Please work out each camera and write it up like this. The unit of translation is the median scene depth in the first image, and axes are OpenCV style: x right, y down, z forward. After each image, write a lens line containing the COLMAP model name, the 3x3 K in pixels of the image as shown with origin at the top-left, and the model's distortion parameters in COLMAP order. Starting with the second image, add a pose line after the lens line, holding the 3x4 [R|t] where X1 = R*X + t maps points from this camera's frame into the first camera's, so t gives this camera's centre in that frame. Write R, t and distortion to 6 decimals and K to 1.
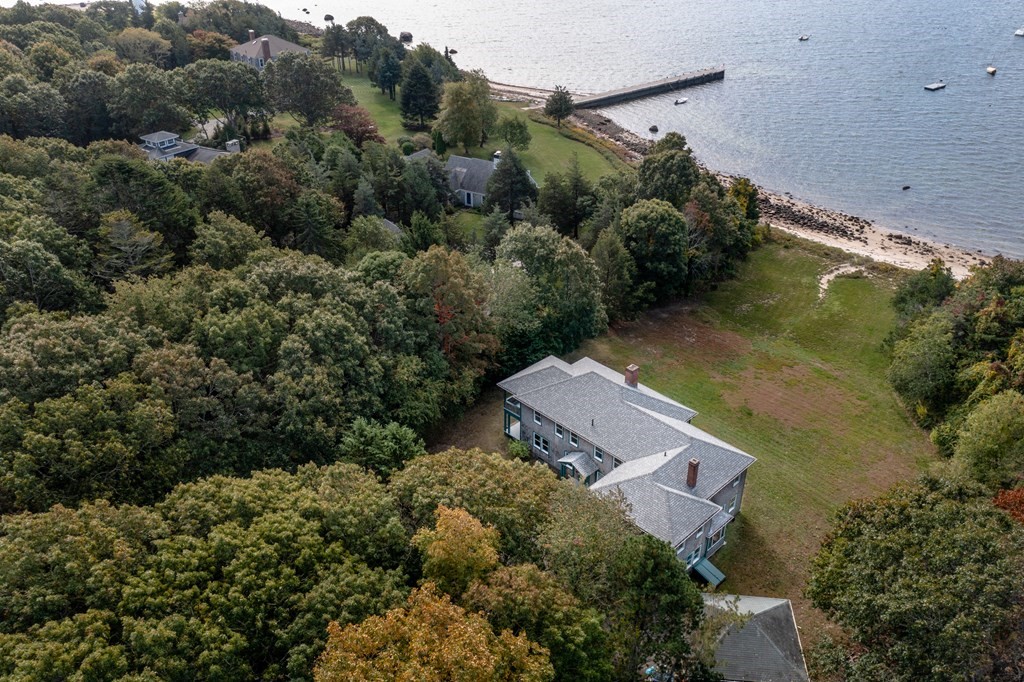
lens RADIAL K [[813.0, 0, 511.0], [0, 813.0, 341.5], [0, 0, 1]] dist [-0.005494, -0.003008]
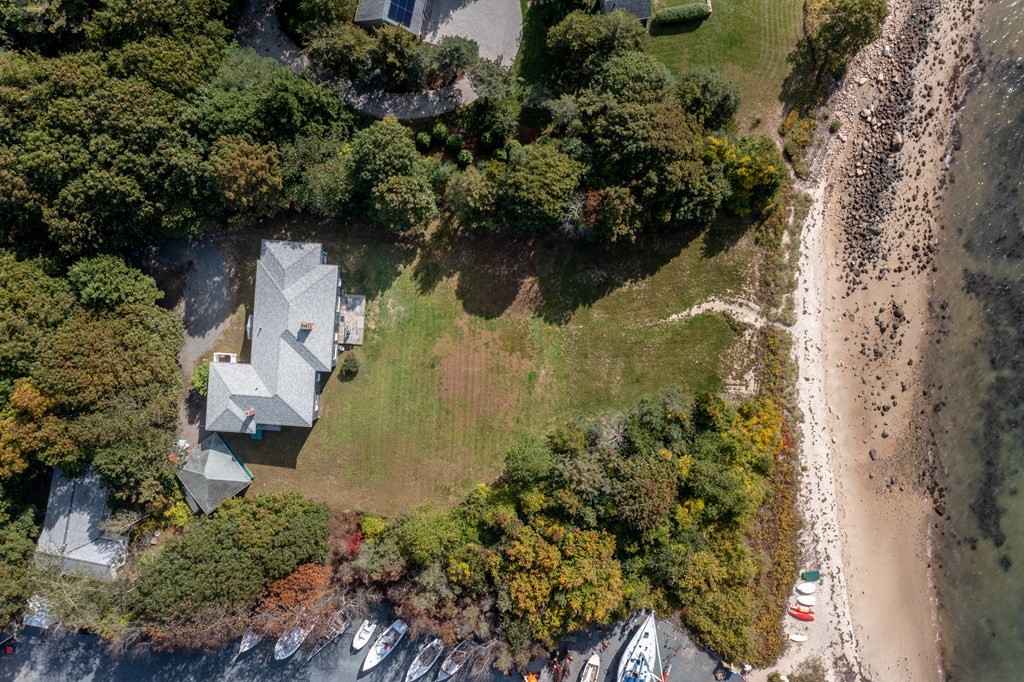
lens RADIAL K [[813.0, 0, 512.2], [0, 813.0, 341.5], [0, 0, 1]] dist [-0.005494, -0.003008]
pose [[0.668902, 0.742883, 0.026362, 0.233727], [-0.412633, 0.341575, 0.844429, -0.778122], [0.618308, -0.575718, 0.535018, 0.308959]]
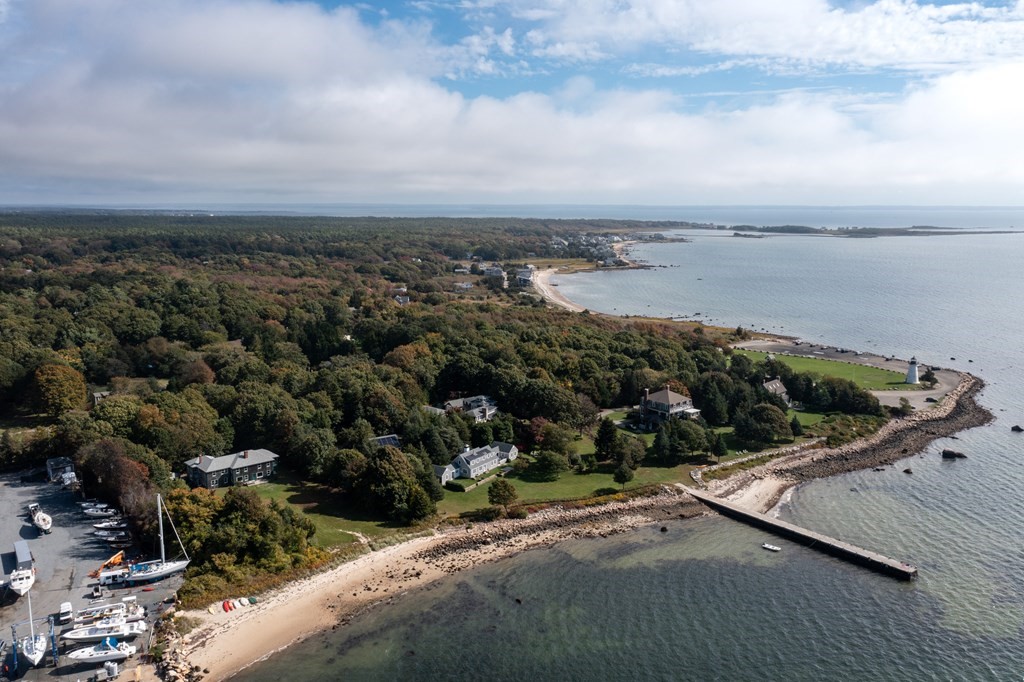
lens RADIAL K [[813.0, 0, 510.7], [0, 813.0, 340.5], [0, 0, 1]] dist [-0.005494, -0.003008]
pose [[-0.041413, 0.177307, -0.983284, 2.113464], [-0.549325, 0.818001, 0.170639, -0.944543], [0.834582, 0.547209, 0.063523, 0.928921]]
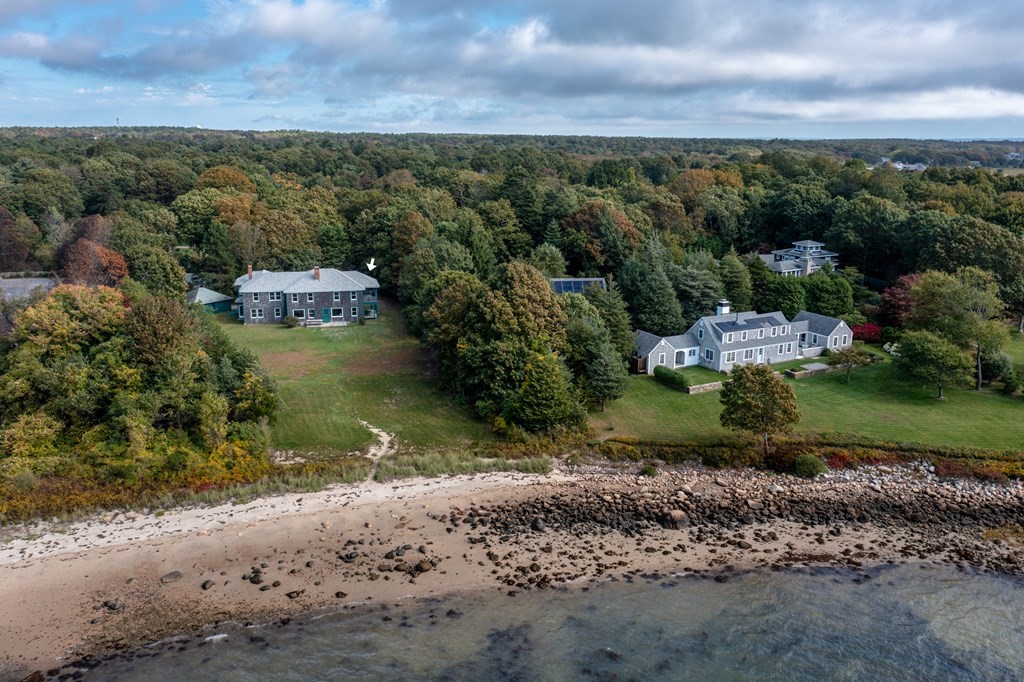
lens RADIAL K [[813.0, 0, 510.0], [0, 813.0, 340.7], [0, 0, 1]] dist [-0.005494, -0.003008]
pose [[-0.510103, 0.215818, -0.832597, 0.967152], [-0.469675, 0.741051, 0.479842, -0.586644], [0.720555, 0.635819, -0.276649, 1.245658]]
